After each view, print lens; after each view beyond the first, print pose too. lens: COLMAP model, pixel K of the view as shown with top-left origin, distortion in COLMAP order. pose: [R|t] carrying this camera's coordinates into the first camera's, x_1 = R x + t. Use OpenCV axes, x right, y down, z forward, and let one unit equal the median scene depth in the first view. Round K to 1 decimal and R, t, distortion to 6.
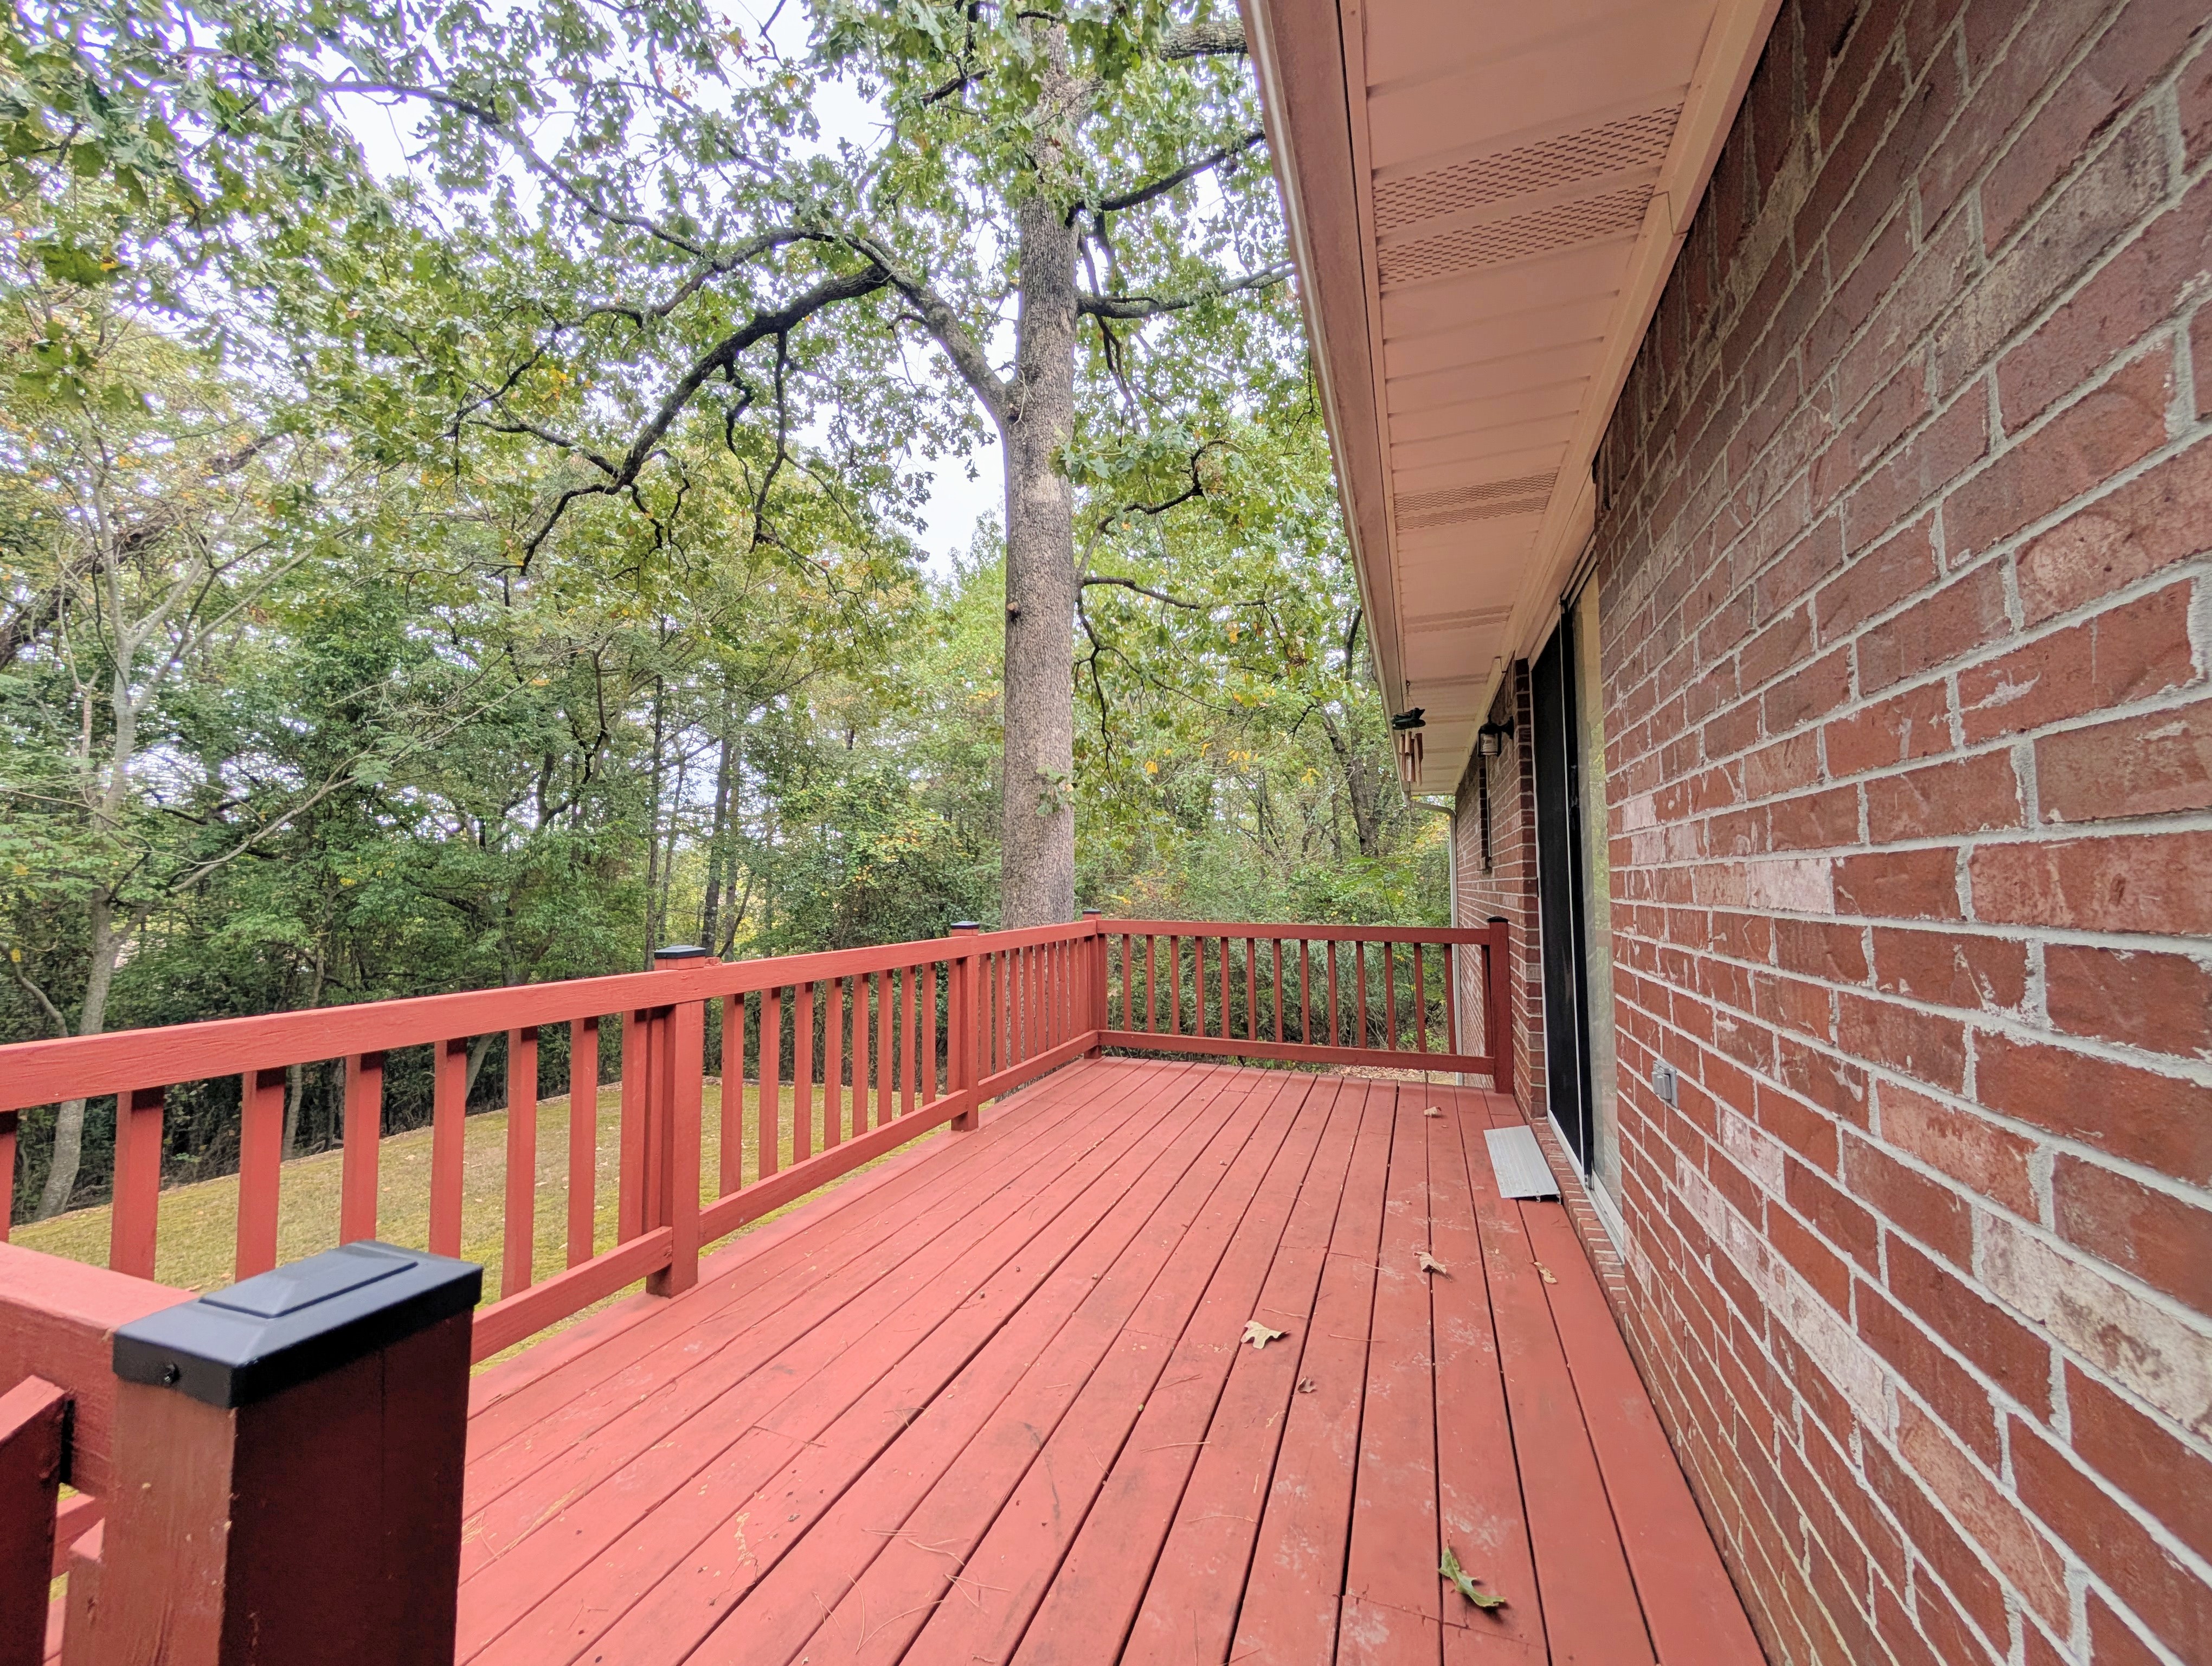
lens RADIAL K [[837.3, 0, 1104.2], [0, 837.3, 823.8], [0, 0, 1]] dist [0.001140, 0.000403]
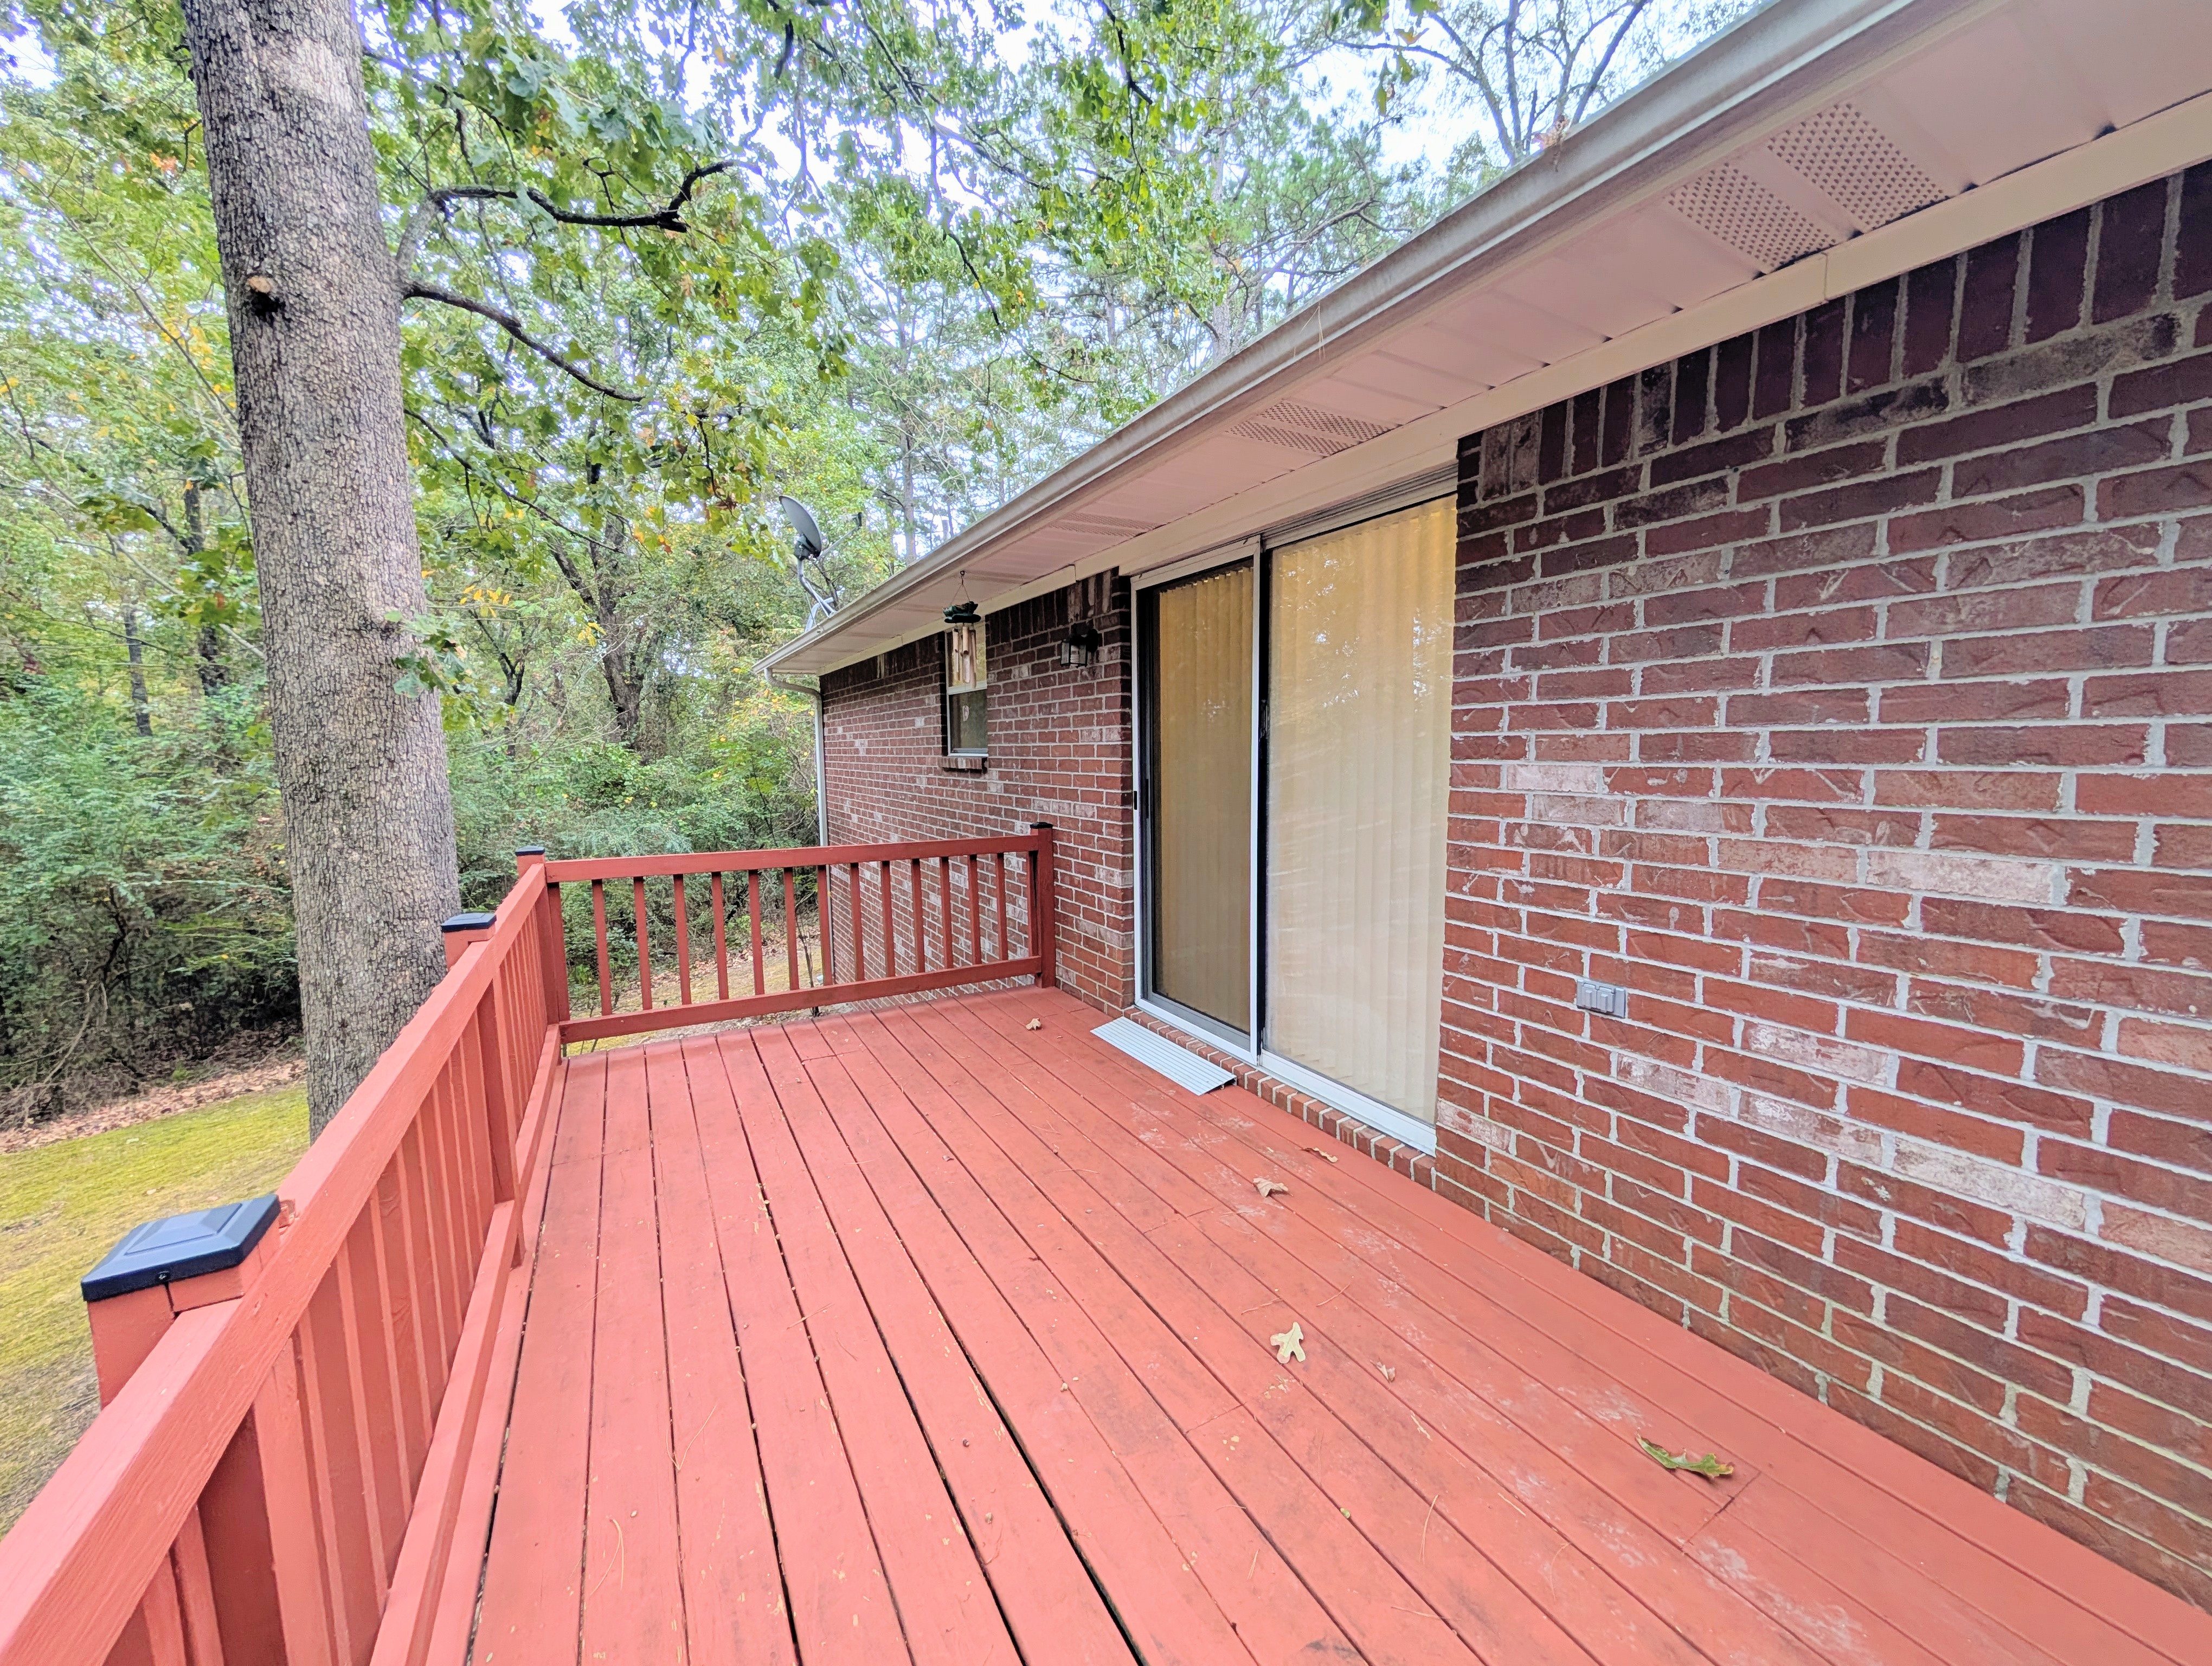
lens RADIAL K [[837.3, 0, 1103.0], [0, 837.3, 843.0], [0, 0, 1]] dist [0.001140, 0.000403]
pose [[0.642742, -0.093764, 0.760323, -0.368975], [-0.042100, 0.986659, 0.157265, -0.040995], [-0.764925, -0.133091, 0.630219, 0.411626]]
